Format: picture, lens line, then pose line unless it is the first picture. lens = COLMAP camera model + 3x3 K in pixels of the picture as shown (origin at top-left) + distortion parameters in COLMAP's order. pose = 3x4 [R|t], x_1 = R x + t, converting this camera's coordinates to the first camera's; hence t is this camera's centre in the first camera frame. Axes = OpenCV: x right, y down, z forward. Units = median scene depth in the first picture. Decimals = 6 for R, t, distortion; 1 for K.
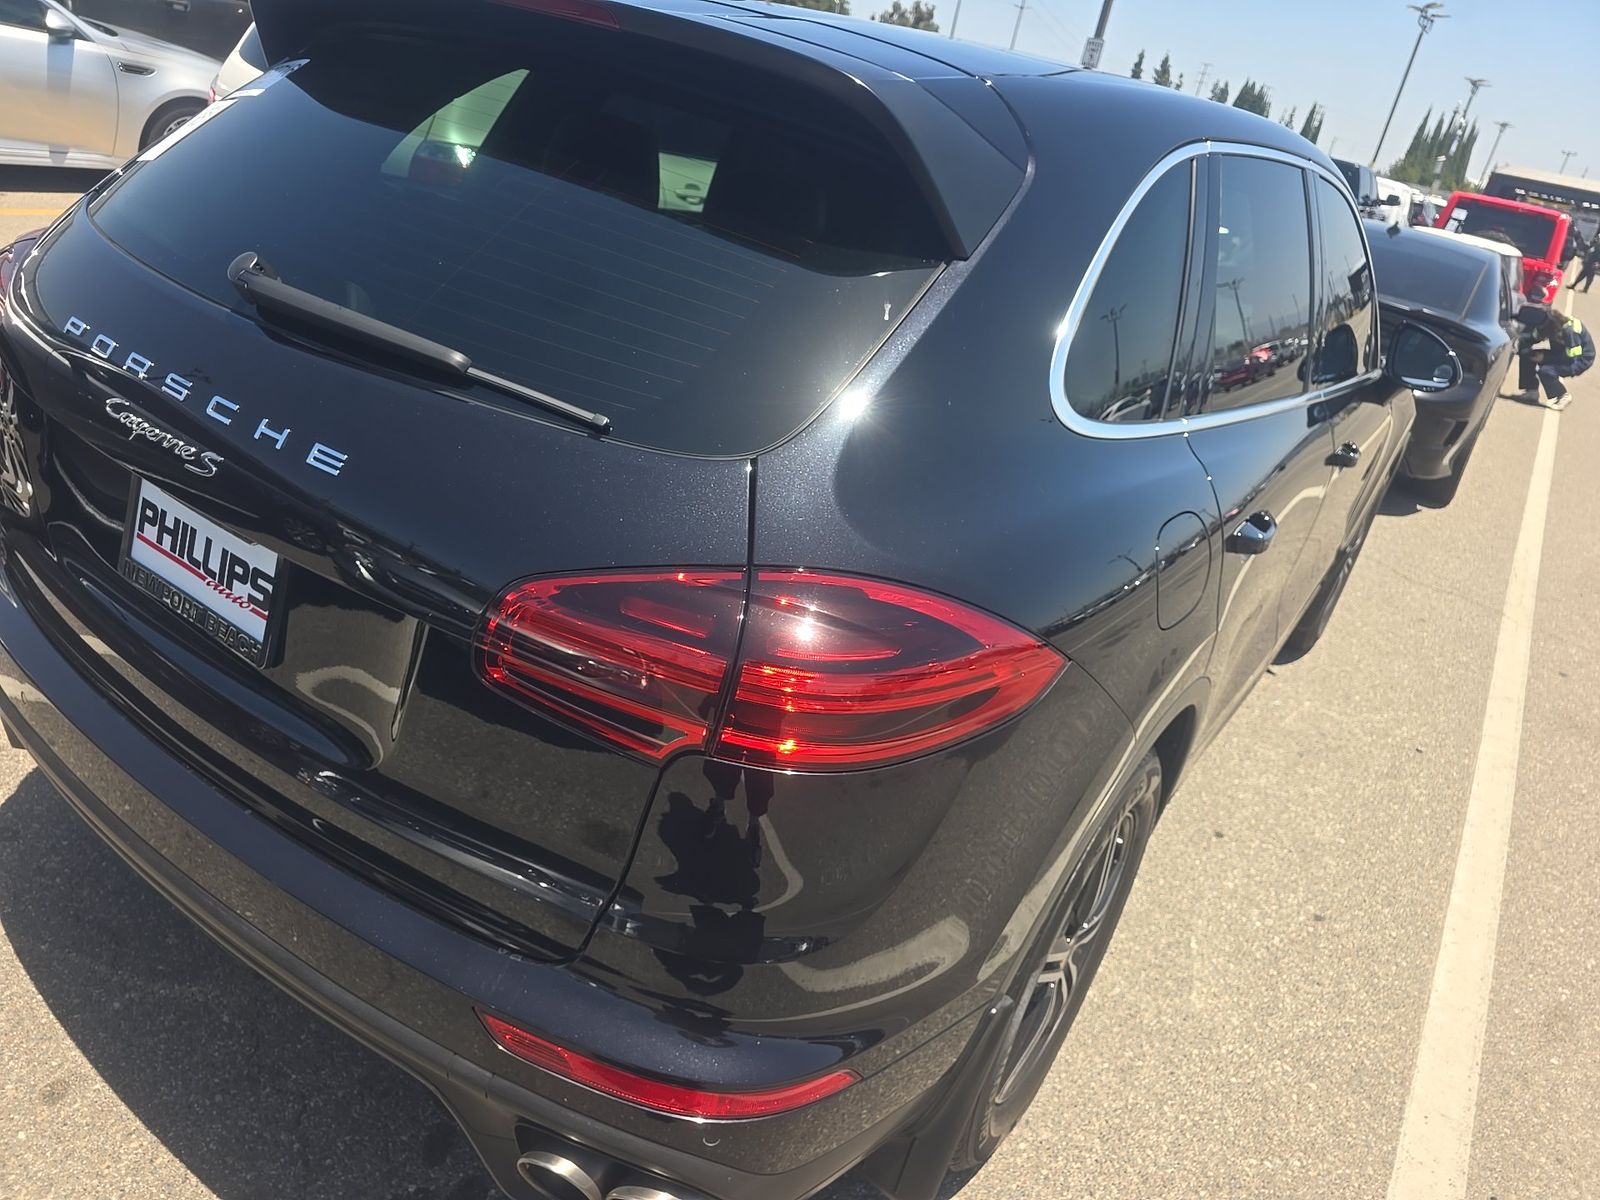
lens RADIAL K [[1085.3, 0, 800.0], [0, 1085.3, 600.0], [0, 0, 1]] dist [0.060110, -0.059011]
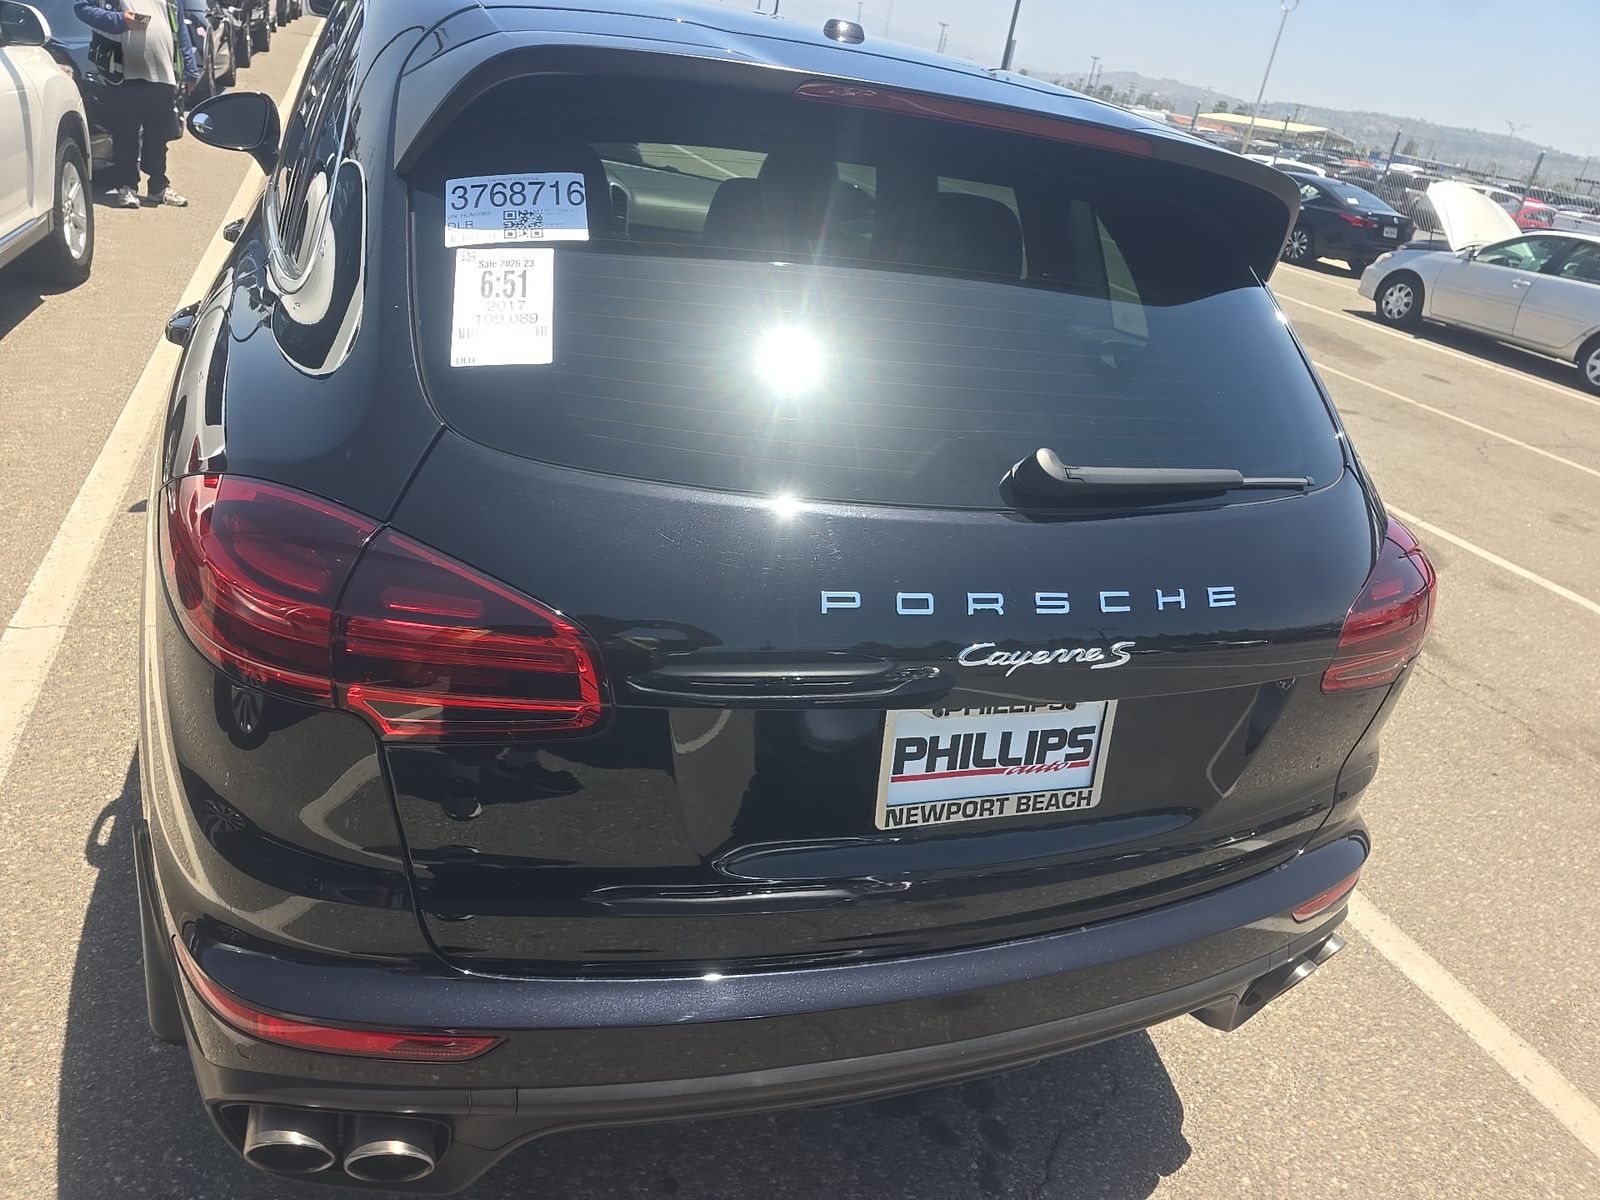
lens RADIAL K [[1081.6, 0, 800.0], [0, 1081.6, 600.0], [0, 0, 1]] dist [0.060264, -0.062910]
pose [[0.577023, -0.430897, 0.693810, -1.311369], [0.285134, 0.902330, 0.323262, -0.550459], [-0.765339, 0.011299, 0.643528, 0.520800]]
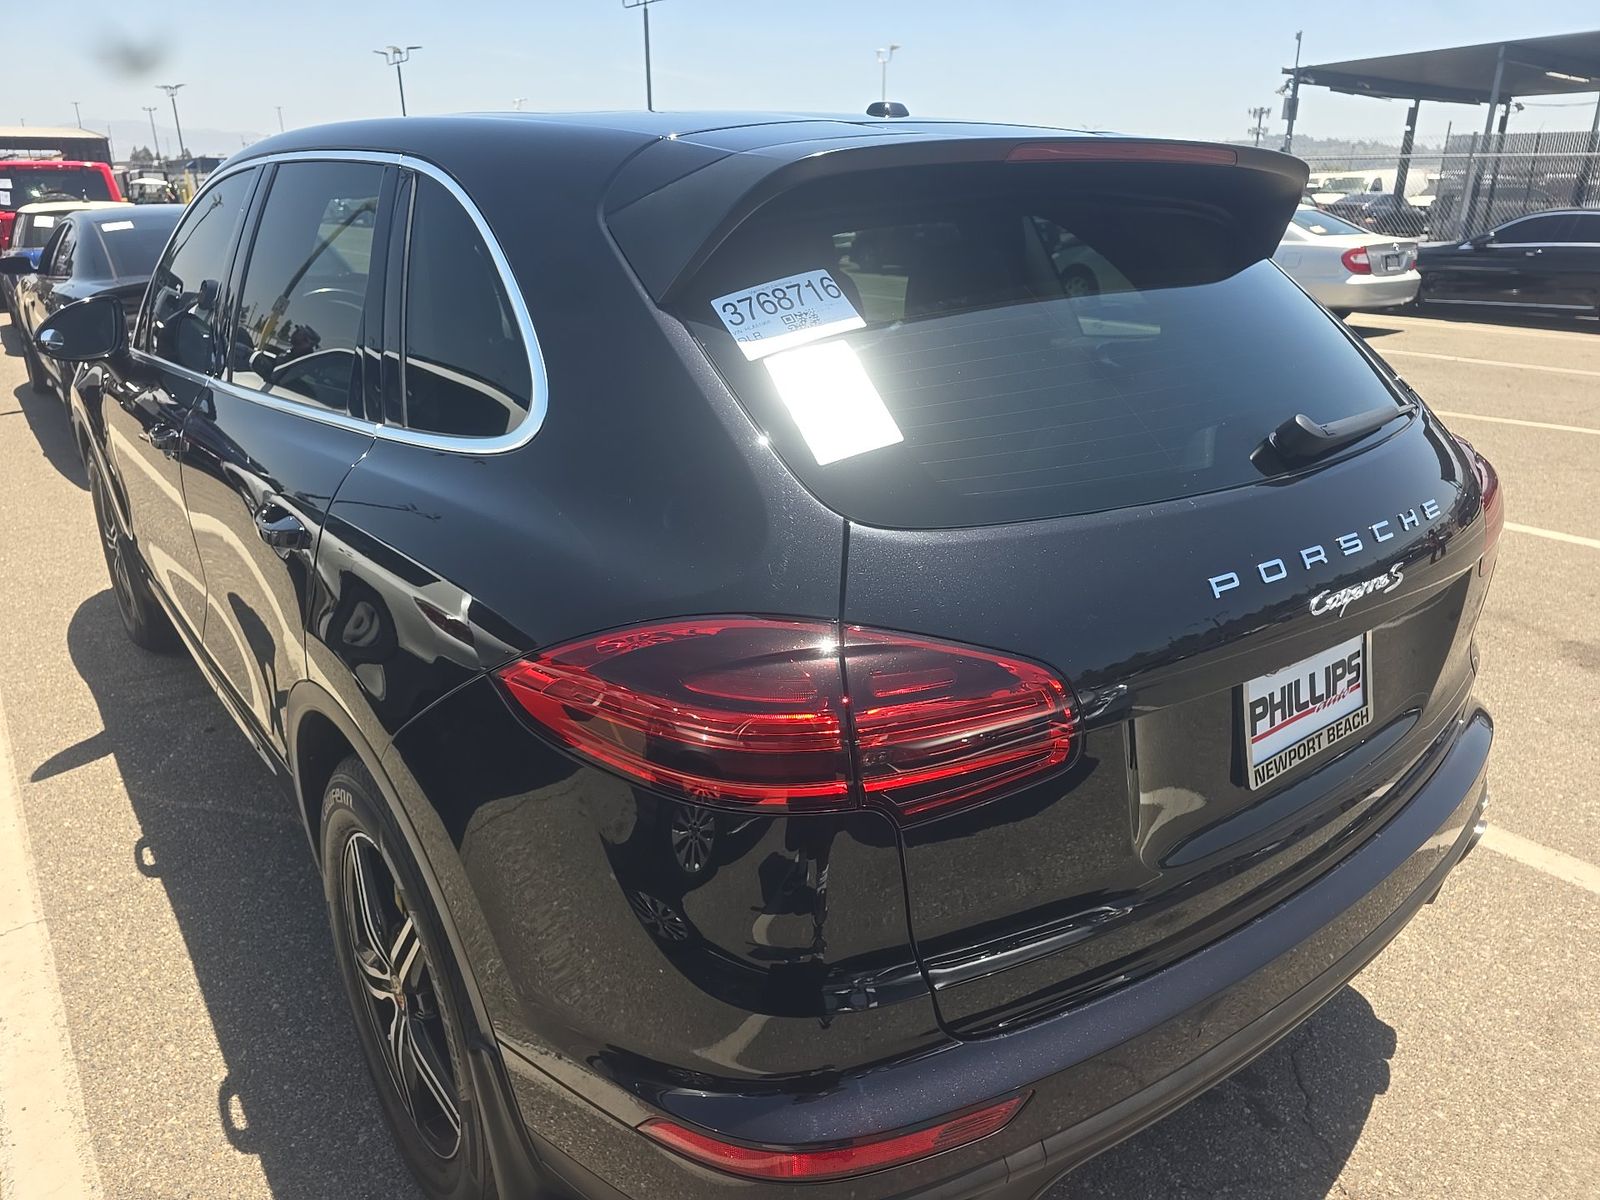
lens RADIAL K [[1081.6, 0, 800.0], [0, 1081.6, 600.0], [0, 0, 1]] dist [0.060264, -0.062910]
pose [[0.285494, -0.497965, 0.818856, -1.582259], [0.451631, 0.823501, 0.343329, -0.741914], [-0.845294, 0.271803, 0.460001, 0.932923]]
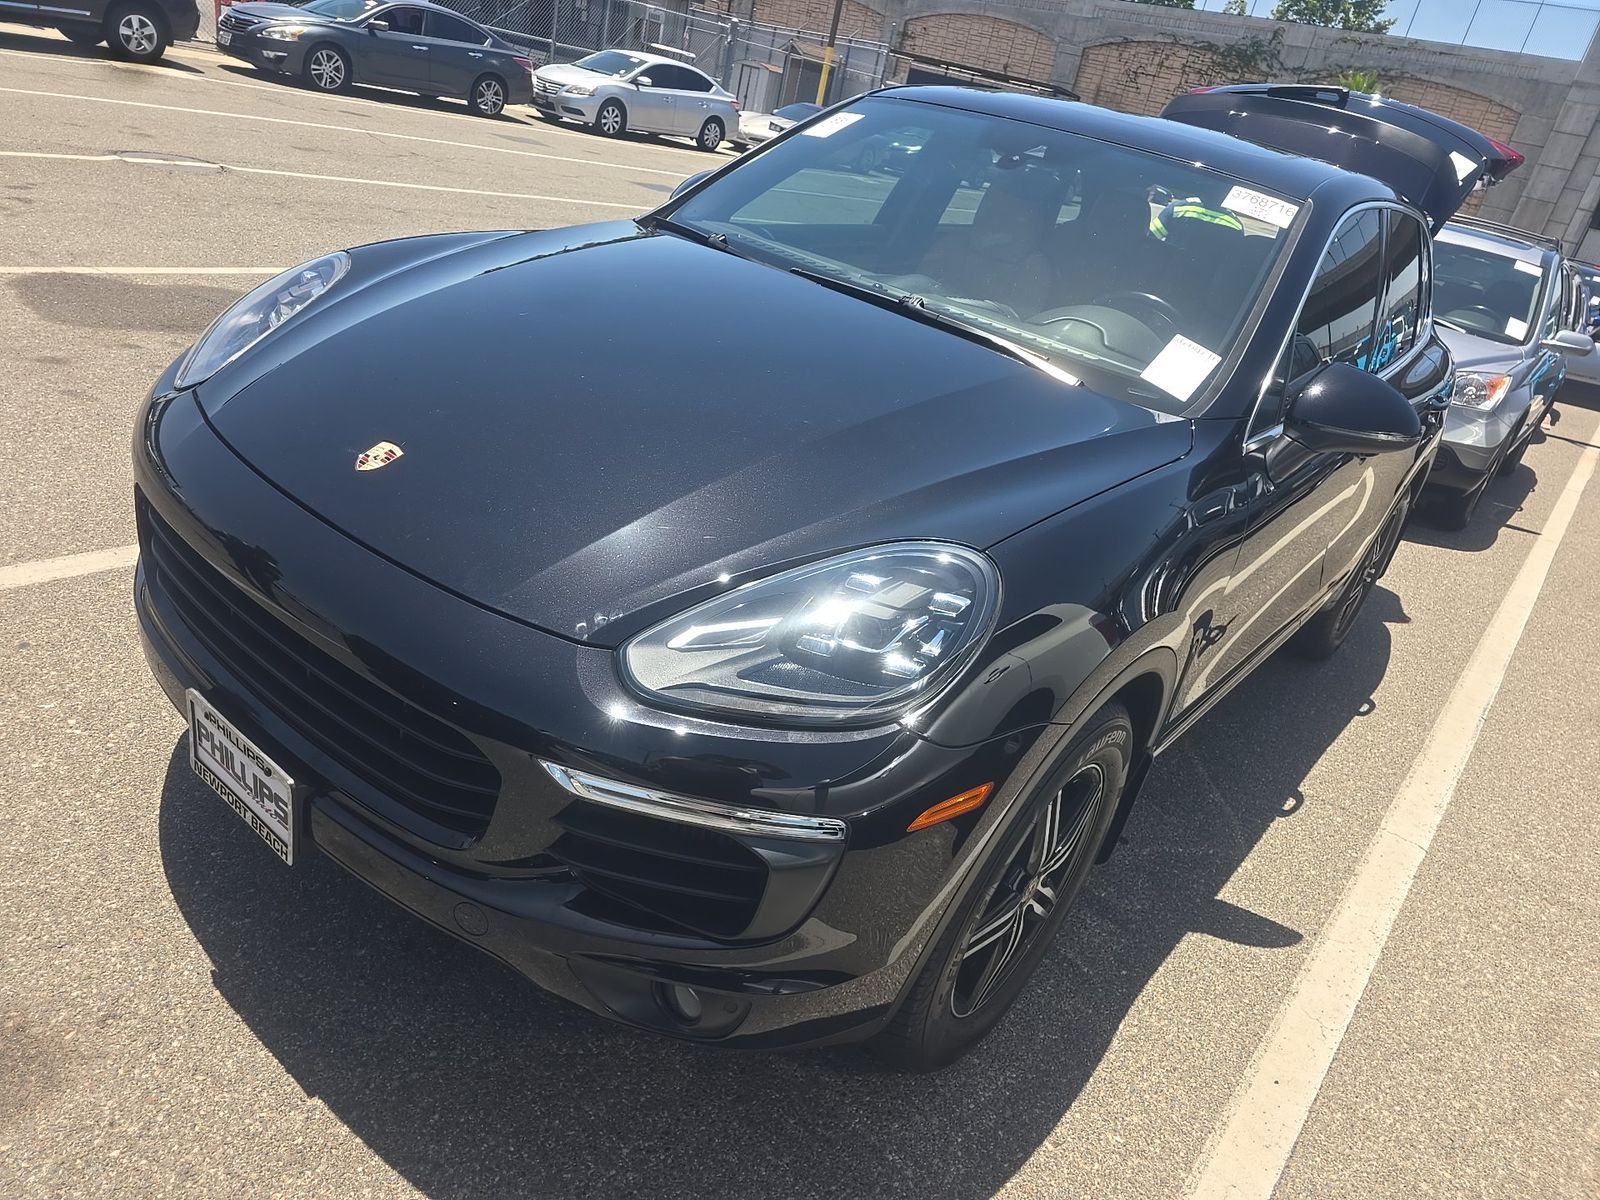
lens RADIAL K [[1081.6, 0, 800.0], [0, 1081.6, 600.0], [0, 0, 1]] dist [0.060264, -0.062910]
pose [[-0.902624, -0.404404, -0.147401, 1.223420], [-0.360648, 0.523633, 0.771843, -1.992950], [-0.234952, 0.749844, -0.618491, 4.714772]]
